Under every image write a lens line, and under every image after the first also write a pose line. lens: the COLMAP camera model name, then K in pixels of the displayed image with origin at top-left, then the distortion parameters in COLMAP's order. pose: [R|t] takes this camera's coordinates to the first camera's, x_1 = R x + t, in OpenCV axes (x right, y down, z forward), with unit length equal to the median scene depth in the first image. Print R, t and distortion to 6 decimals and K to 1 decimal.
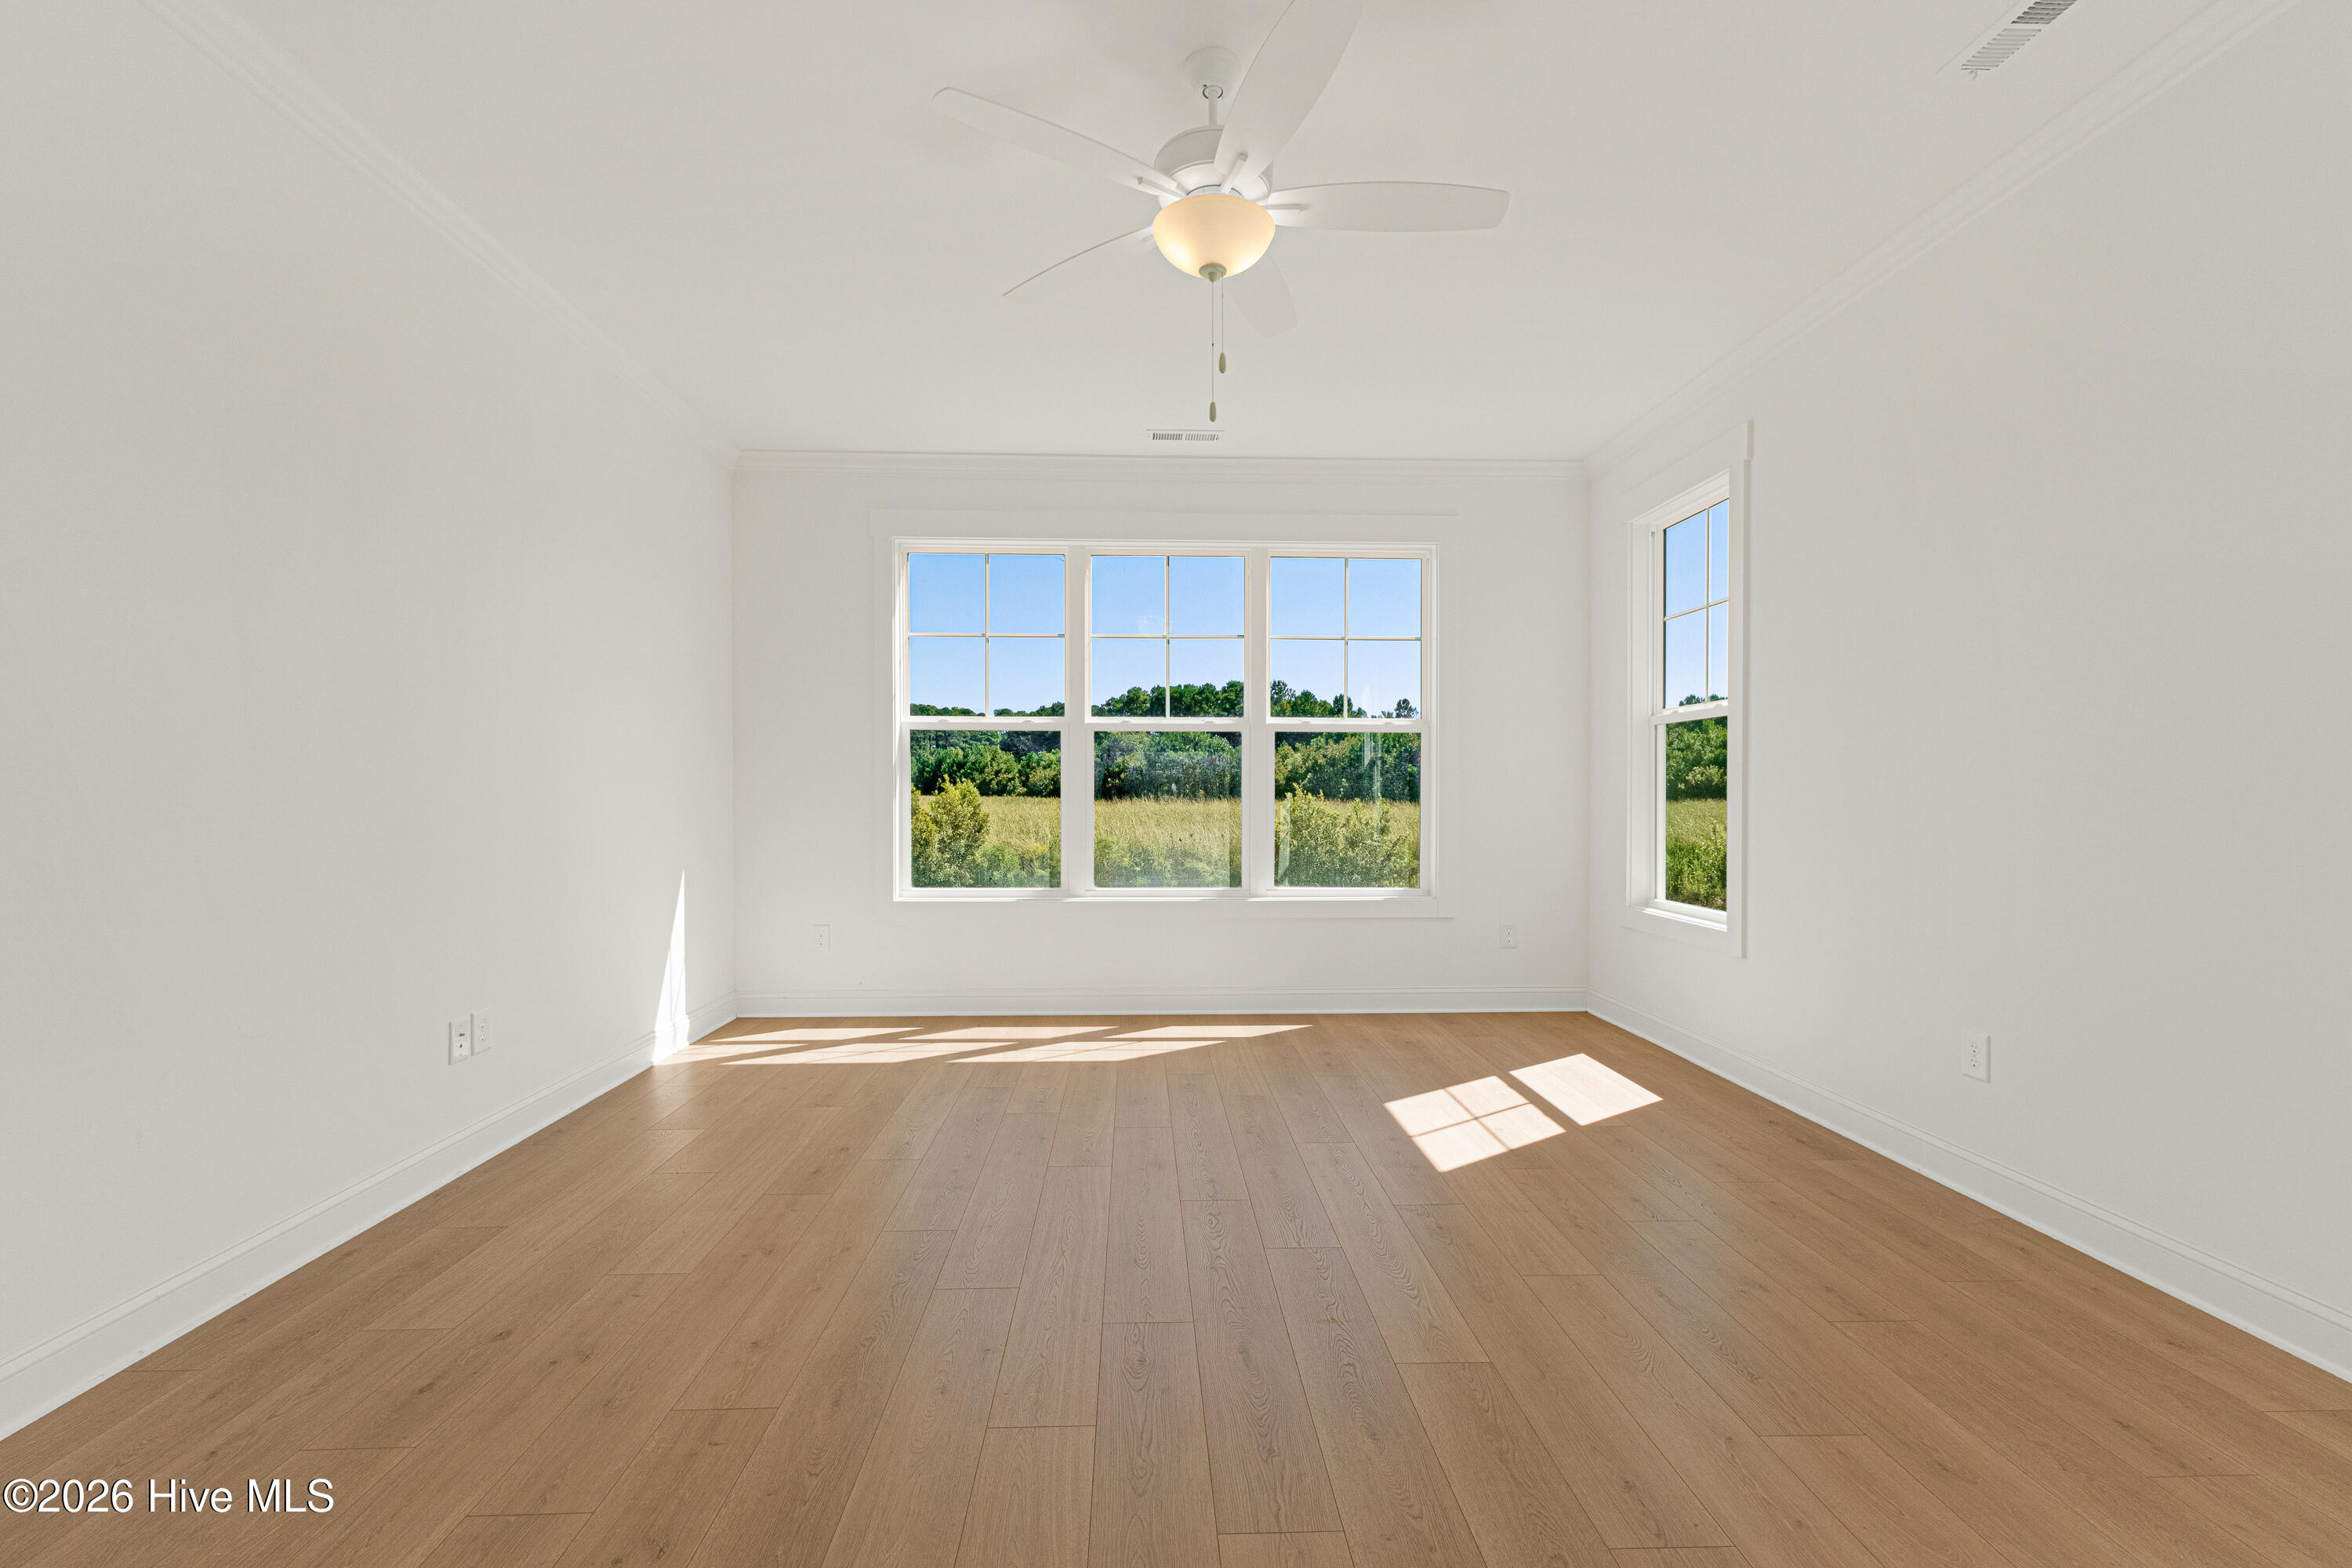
lens RADIAL K [[995.4, 0, 1176.4], [0, 995.4, 795.9], [0, 0, 1]] dist [0.008738, -0.000822]
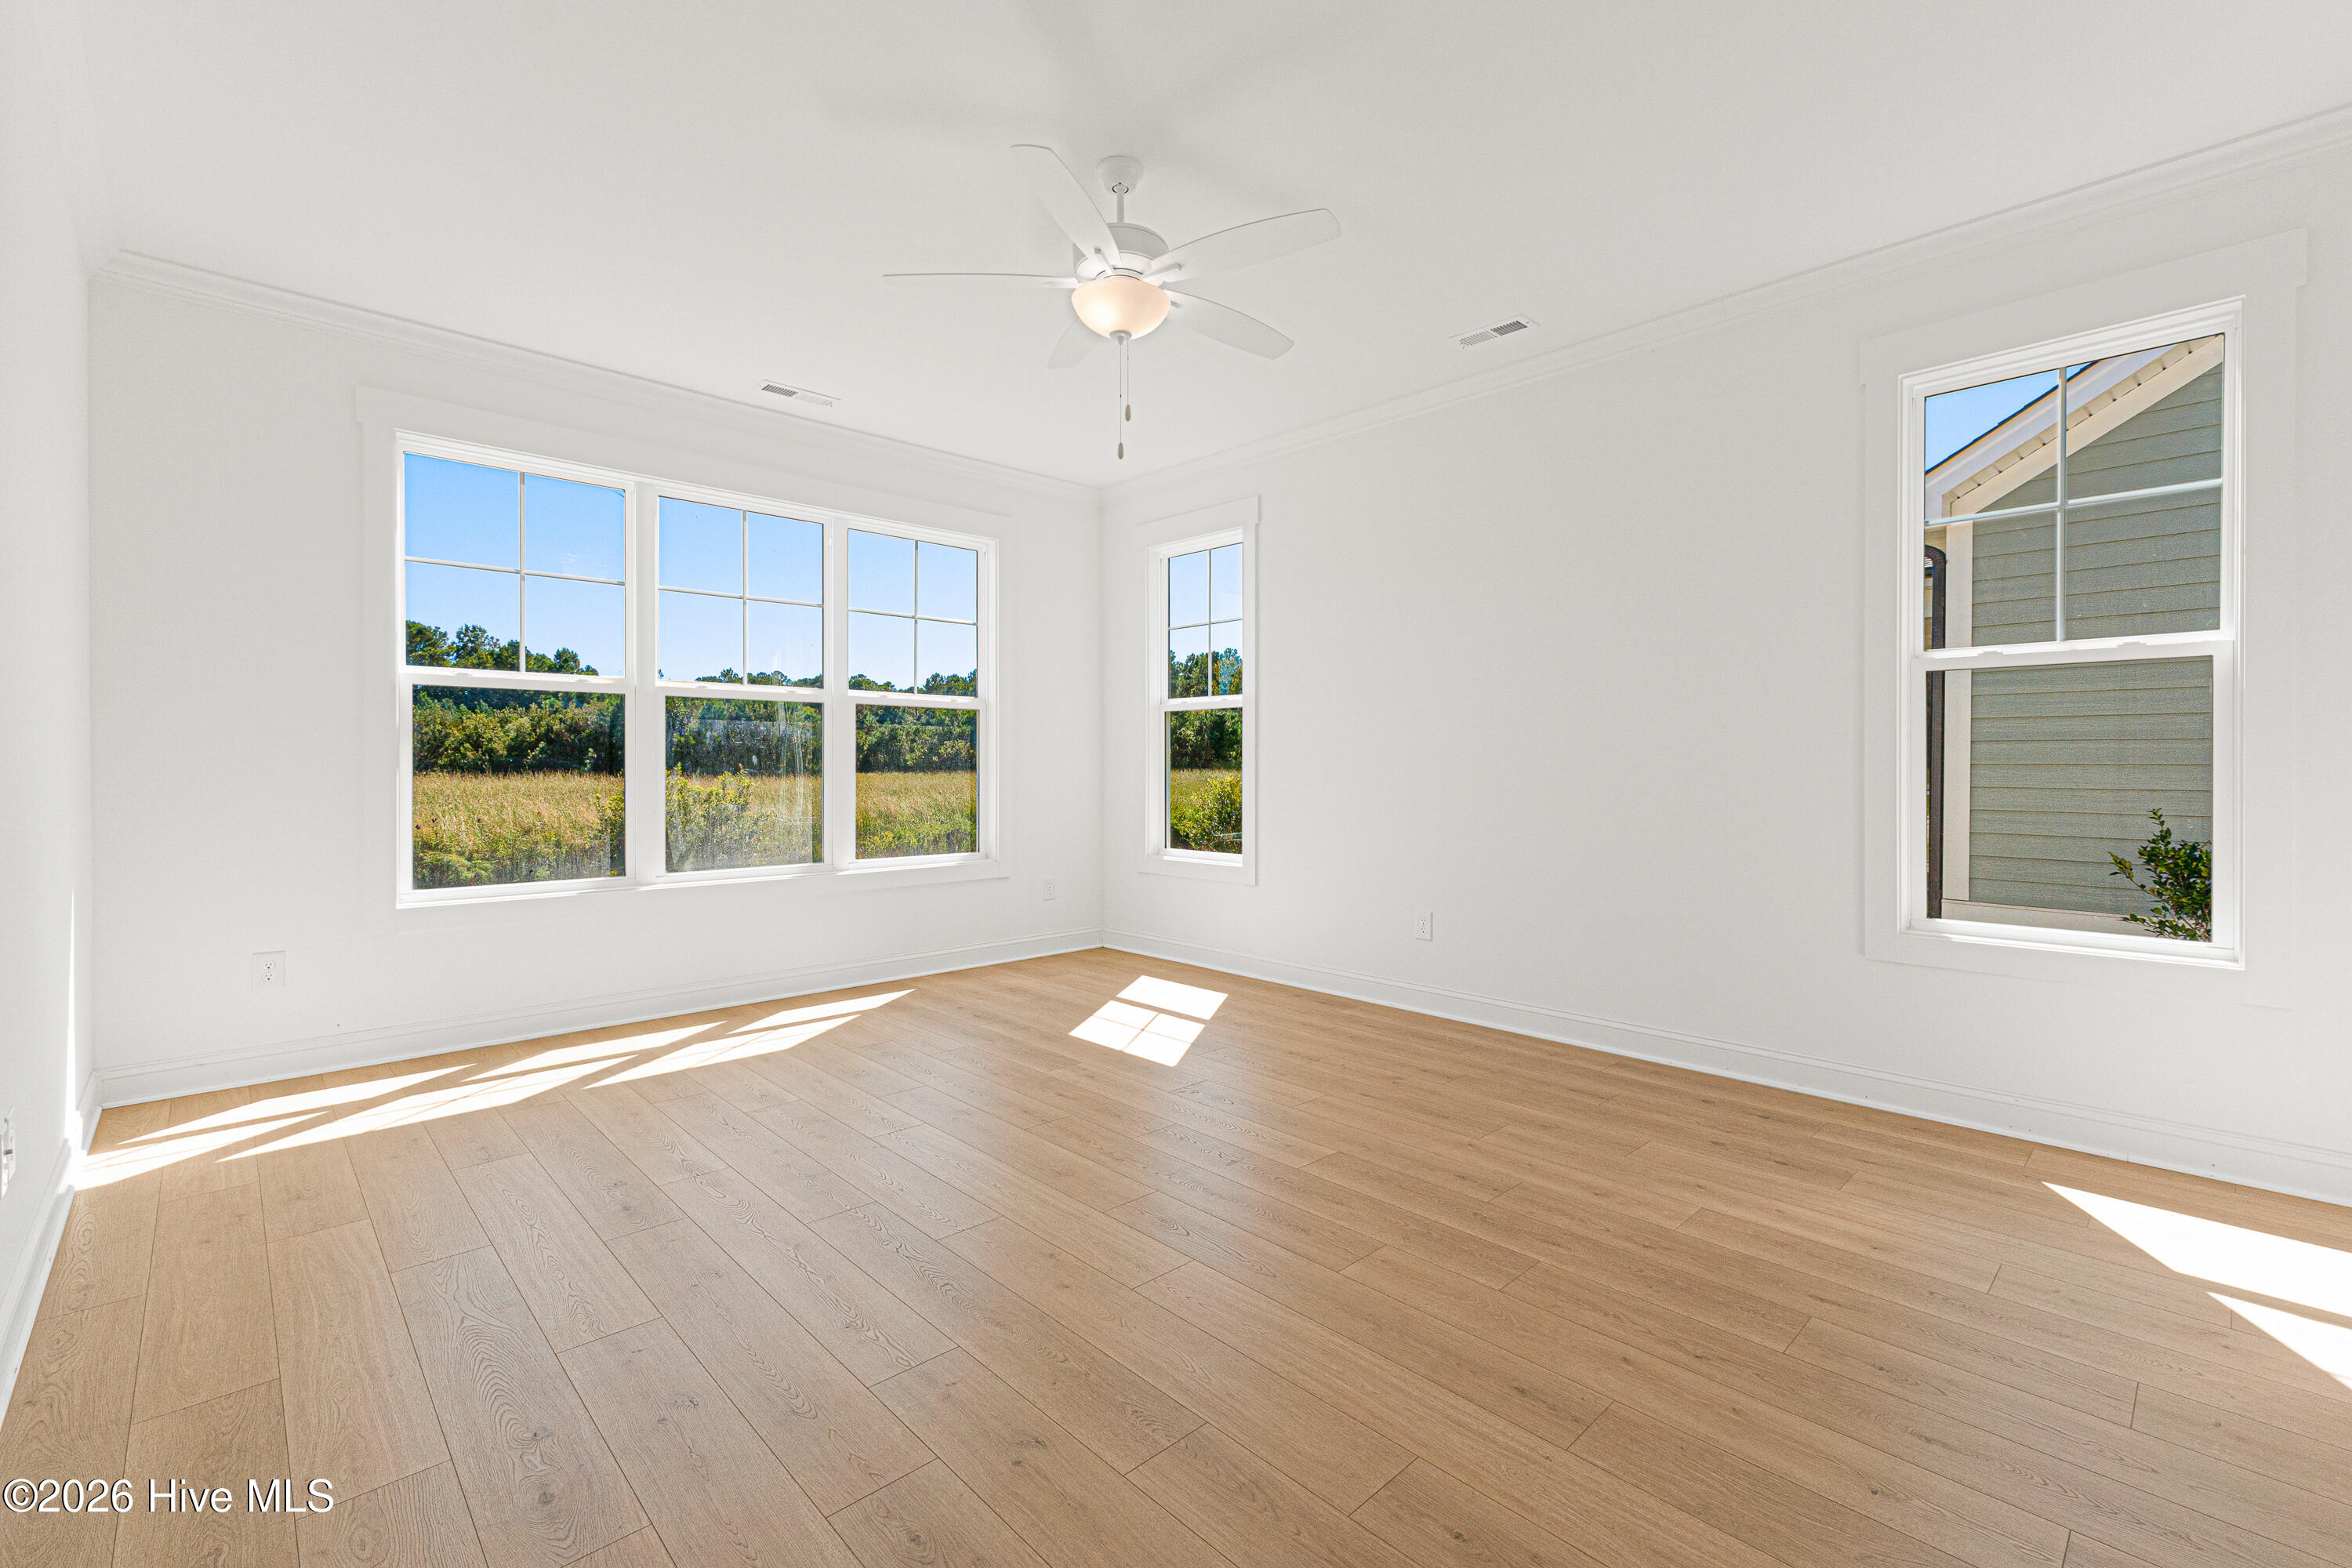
lens RADIAL K [[995.4, 0, 1235.2], [0, 995.4, 770.2], [0, 0, 1]] dist [0.008738, -0.000822]
pose [[0.737971, -0.005882, 0.674807, -0.323721], [0.004191, 0.999983, 0.004134, -0.001447], [-0.674819, -0.000223, 0.737983, 0.006254]]
